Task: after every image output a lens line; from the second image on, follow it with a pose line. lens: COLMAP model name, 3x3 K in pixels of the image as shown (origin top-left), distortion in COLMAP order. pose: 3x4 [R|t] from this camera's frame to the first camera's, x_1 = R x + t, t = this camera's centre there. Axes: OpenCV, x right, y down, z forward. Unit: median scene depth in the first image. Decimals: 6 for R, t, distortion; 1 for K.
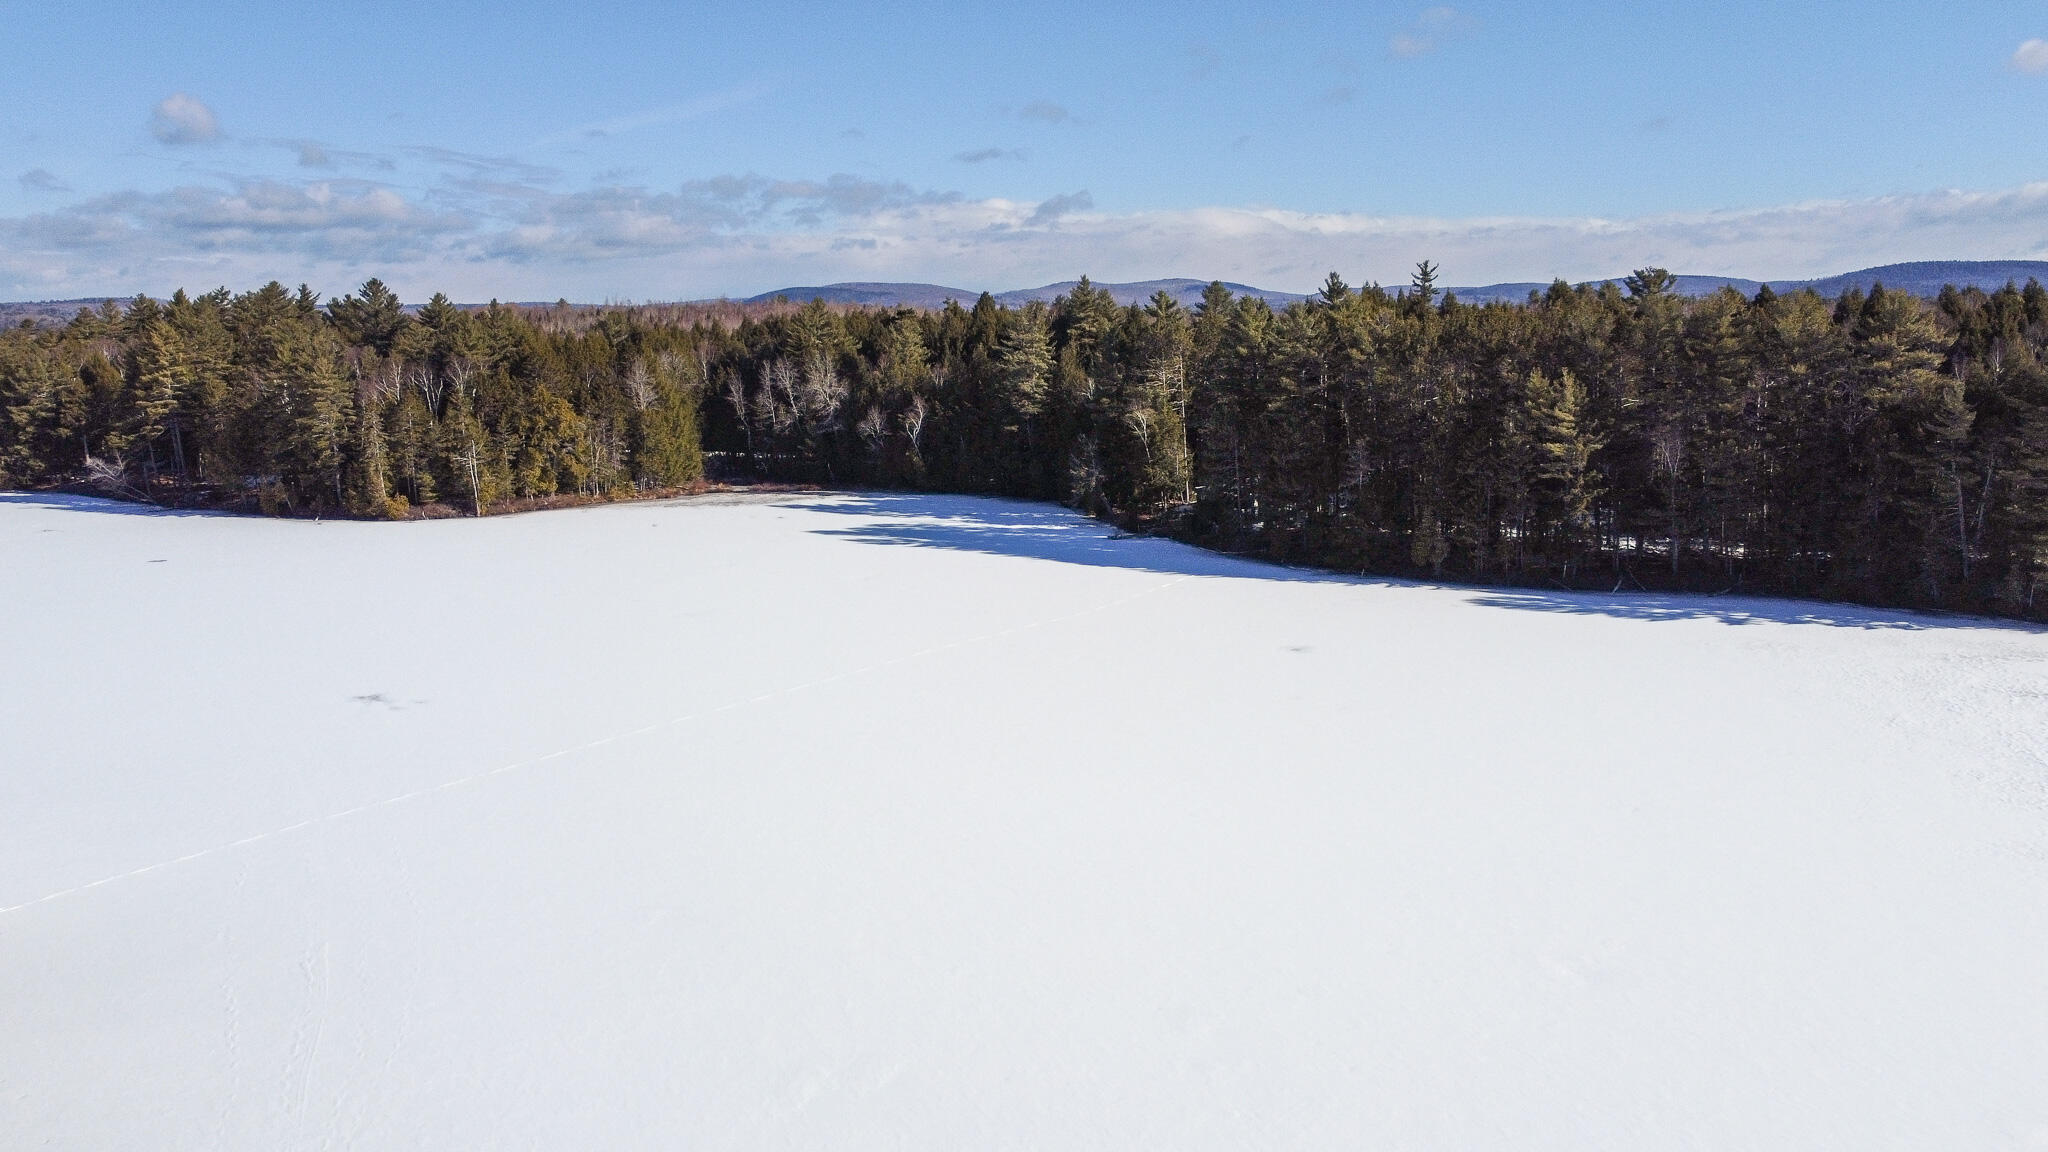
lens RADIAL K [[1602.6, 0, 1024.0], [0, 1602.6, 576.0], [0, 0, 1]] dist [0.061281, -0.002422]
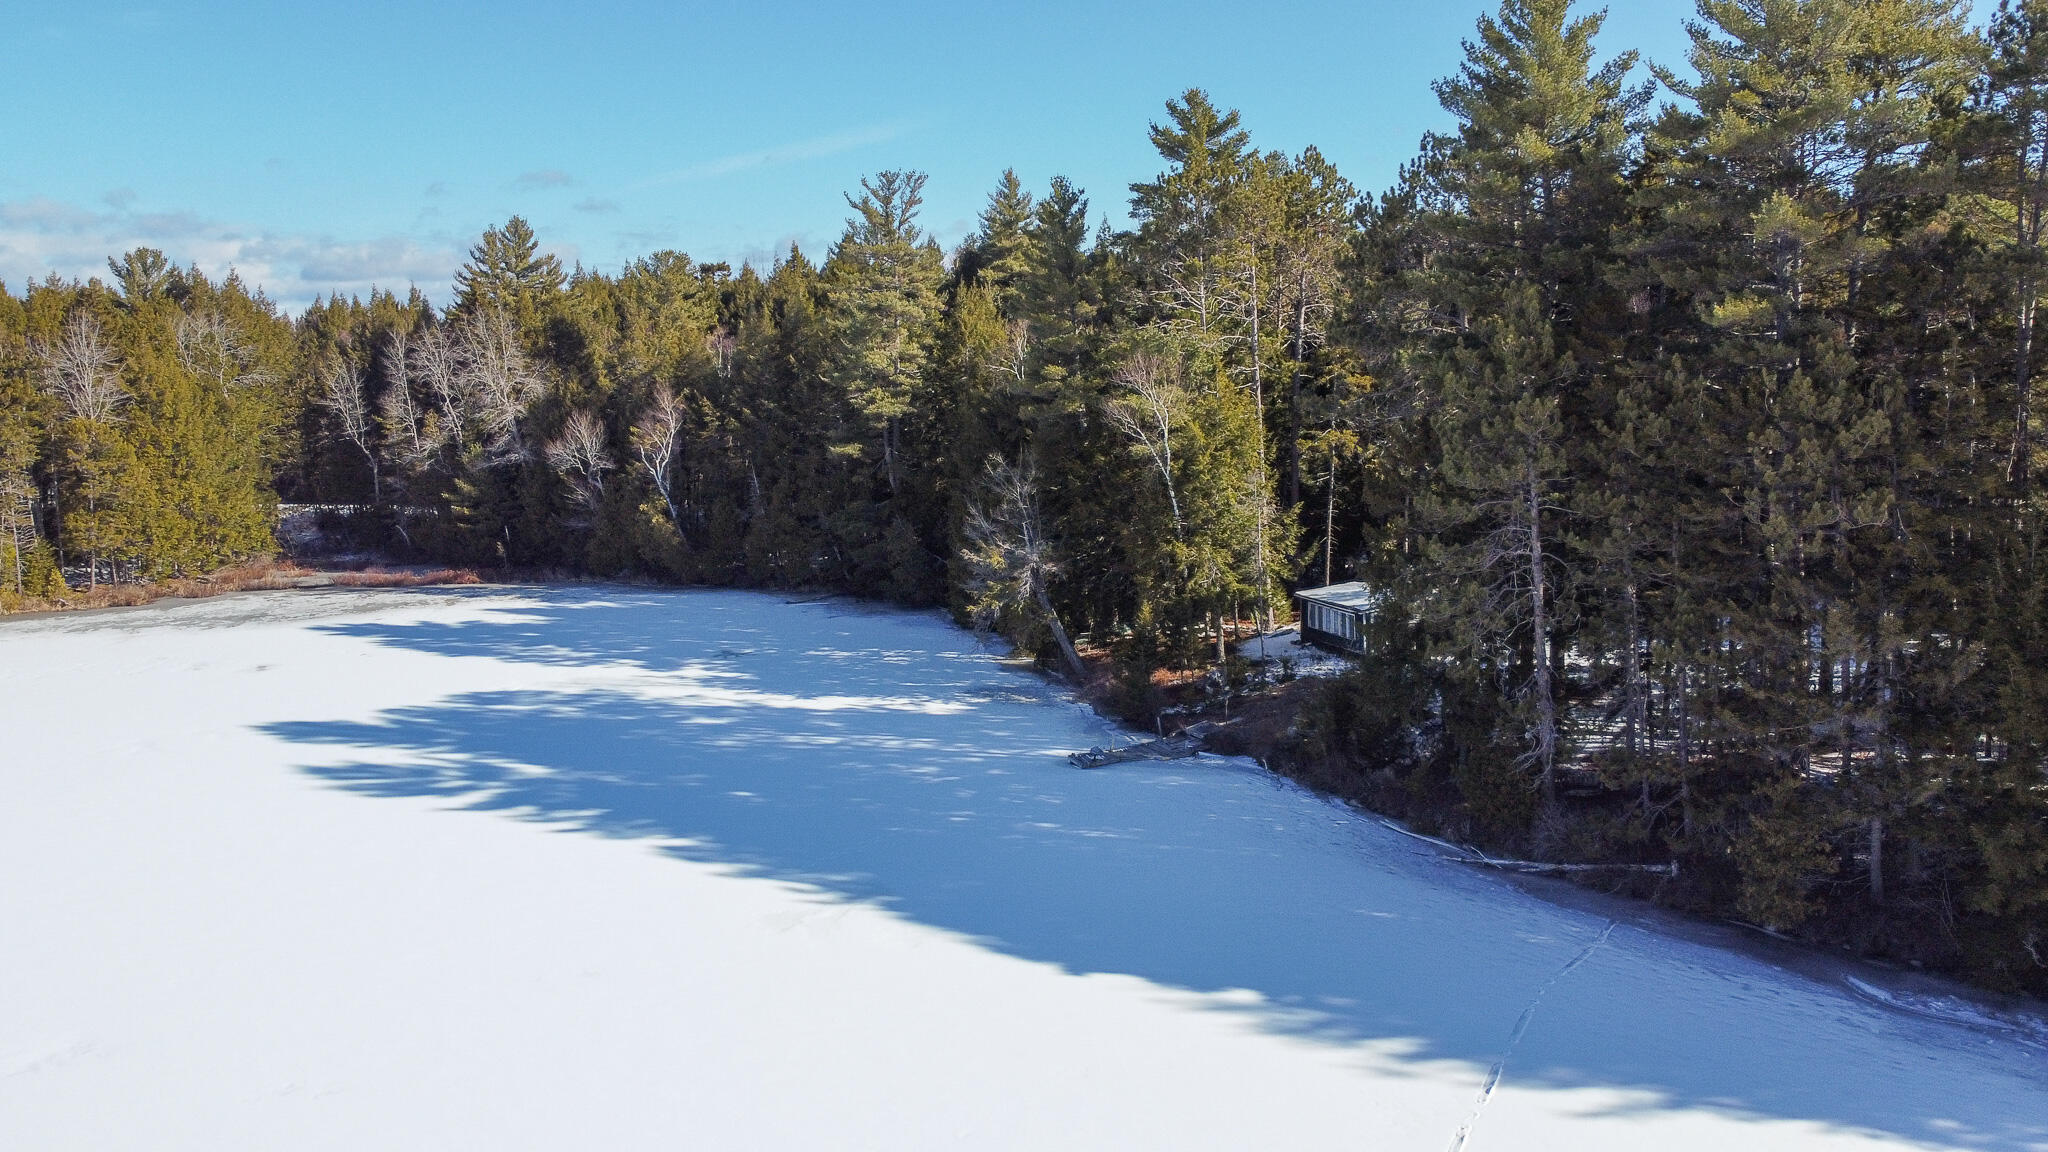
lens RADIAL K [[1602.6, 0, 1024.0], [0, 1602.6, 576.0], [0, 0, 1]] dist [0.061281, -0.002422]
pose [[0.999331, -0.009917, 0.035200, 0.025644], [0.010982, 0.999484, -0.030176, -0.042185], [-0.034882, 0.030543, 0.998925, 0.543842]]
